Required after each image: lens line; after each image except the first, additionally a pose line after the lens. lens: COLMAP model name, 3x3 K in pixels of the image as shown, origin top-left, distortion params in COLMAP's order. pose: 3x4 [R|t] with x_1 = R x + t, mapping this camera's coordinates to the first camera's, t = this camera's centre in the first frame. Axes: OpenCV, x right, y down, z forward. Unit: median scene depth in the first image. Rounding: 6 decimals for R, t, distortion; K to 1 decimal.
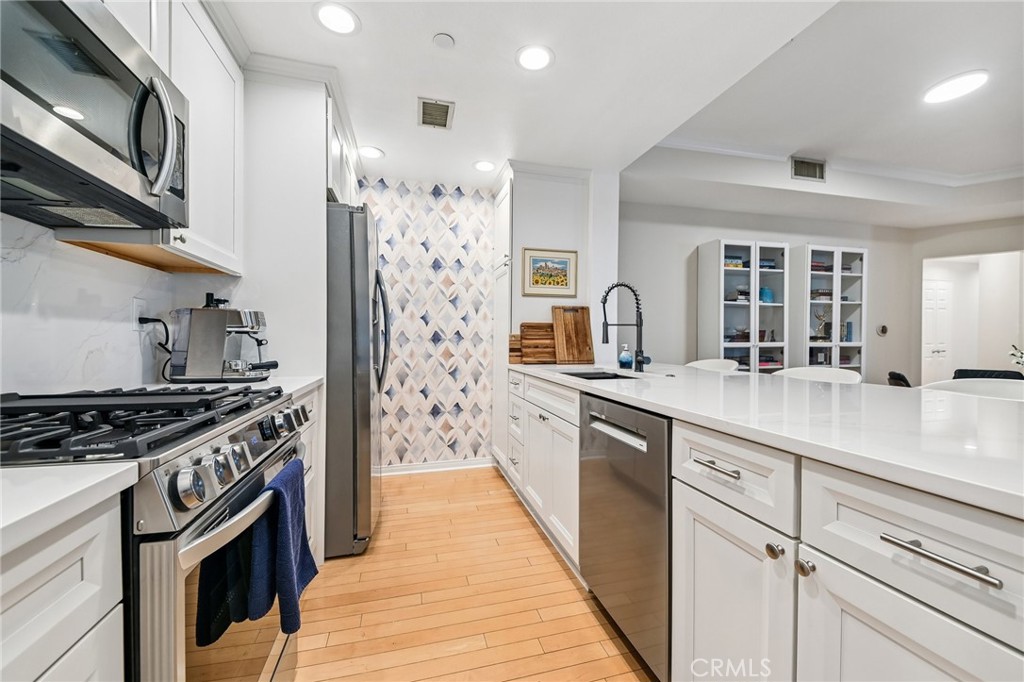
lens RADIAL K [[402.6, 0, 506.6], [0, 402.6, 333.6], [0, 0, 1]] dist [0.019209, -0.001694]
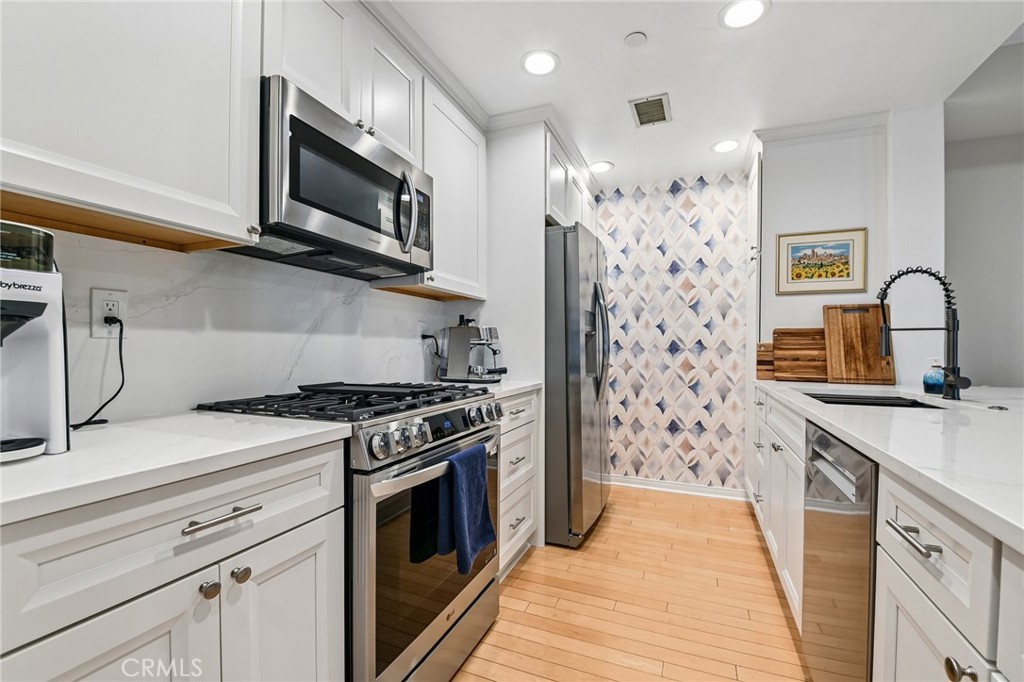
lens RADIAL K [[428.5, 0, 517.3], [0, 428.5, 348.5], [0, 0, 1]] dist [0.019818, -0.003940]
pose [[0.796836, -0.000764, -0.604195, 0.180043], [0.009210, 0.999898, 0.010882, -0.002628], [0.604126, -0.014236, 0.796762, 0.002419]]
